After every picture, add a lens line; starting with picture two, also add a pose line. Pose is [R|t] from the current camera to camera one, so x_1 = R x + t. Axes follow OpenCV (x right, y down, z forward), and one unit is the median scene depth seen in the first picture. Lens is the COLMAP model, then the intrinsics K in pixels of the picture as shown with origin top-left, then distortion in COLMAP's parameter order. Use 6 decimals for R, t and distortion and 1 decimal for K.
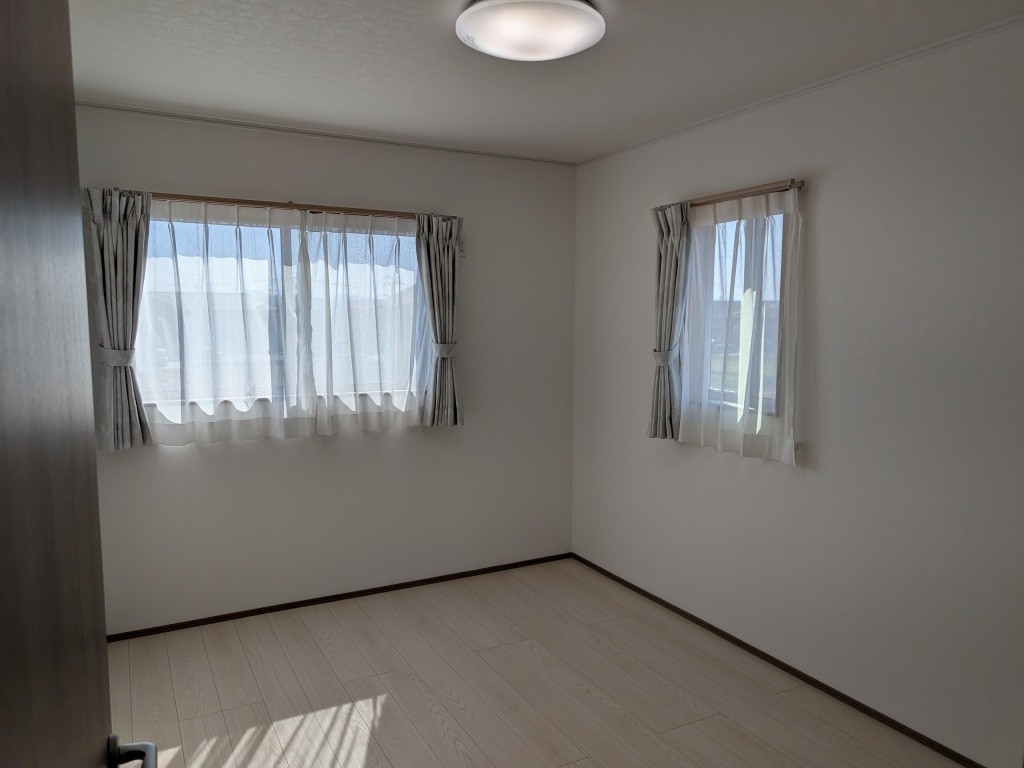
lens RADIAL K [[736.7, 0, 518.1], [0, 736.7, 386.6], [0, 0, 1]] dist [0.008295, -0.000258]
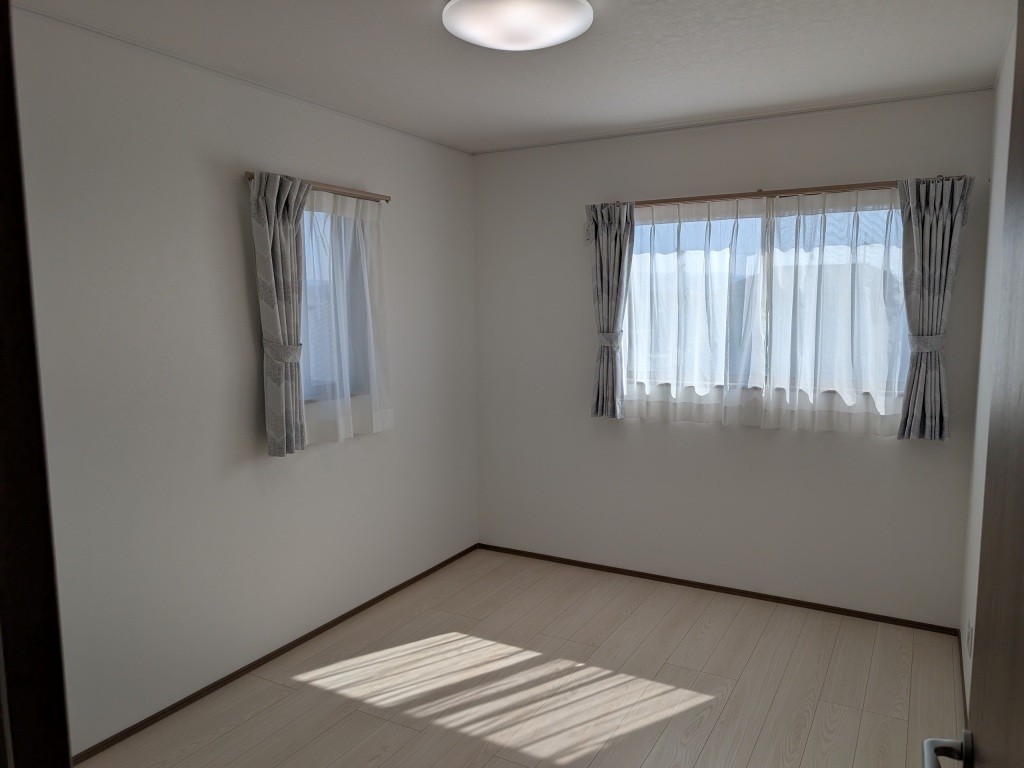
lens RADIAL K [[736.7, 0, 518.1], [0, 736.7, 386.6], [0, 0, 1]] dist [0.008295, -0.000258]
pose [[0.527016, 0.084153, -0.845679, 0.384679], [-0.071437, 0.995950, 0.054588, -0.018467], [0.846848, 0.031644, 0.530893, 0.209933]]
